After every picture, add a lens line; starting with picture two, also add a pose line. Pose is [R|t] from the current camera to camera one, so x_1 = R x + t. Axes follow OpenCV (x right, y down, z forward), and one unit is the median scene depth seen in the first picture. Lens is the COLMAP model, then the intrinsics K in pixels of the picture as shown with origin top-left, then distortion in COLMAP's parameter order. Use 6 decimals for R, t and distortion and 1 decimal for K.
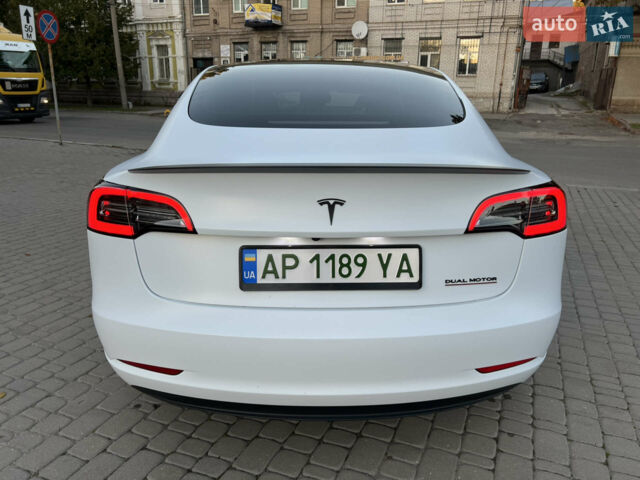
lens RADIAL K [[487.1, 0, 320.0], [0, 487.1, 240.0], [0, 0, 1]] dist [0.018229, -0.035435]
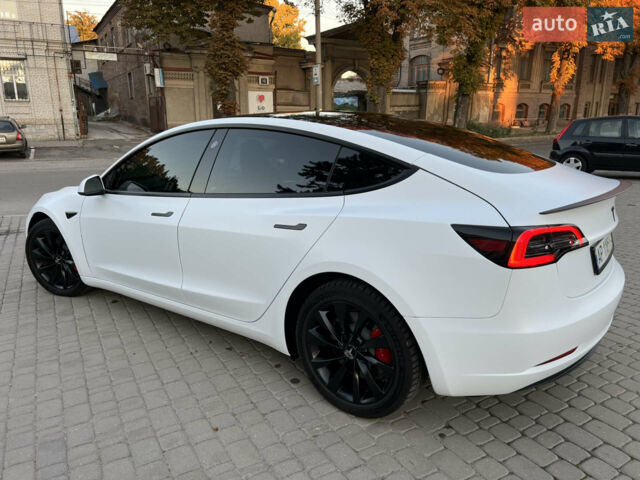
lens RADIAL K [[487.1, 0, 320.0], [0, 487.1, 240.0], [0, 0, 1]] dist [0.018229, -0.035435]
pose [[0.598768, -0.198686, 0.775887, -0.118788], [0.231639, 0.970301, 0.069710, -0.020226], [-0.766694, 0.137986, 0.627009, 0.042931]]
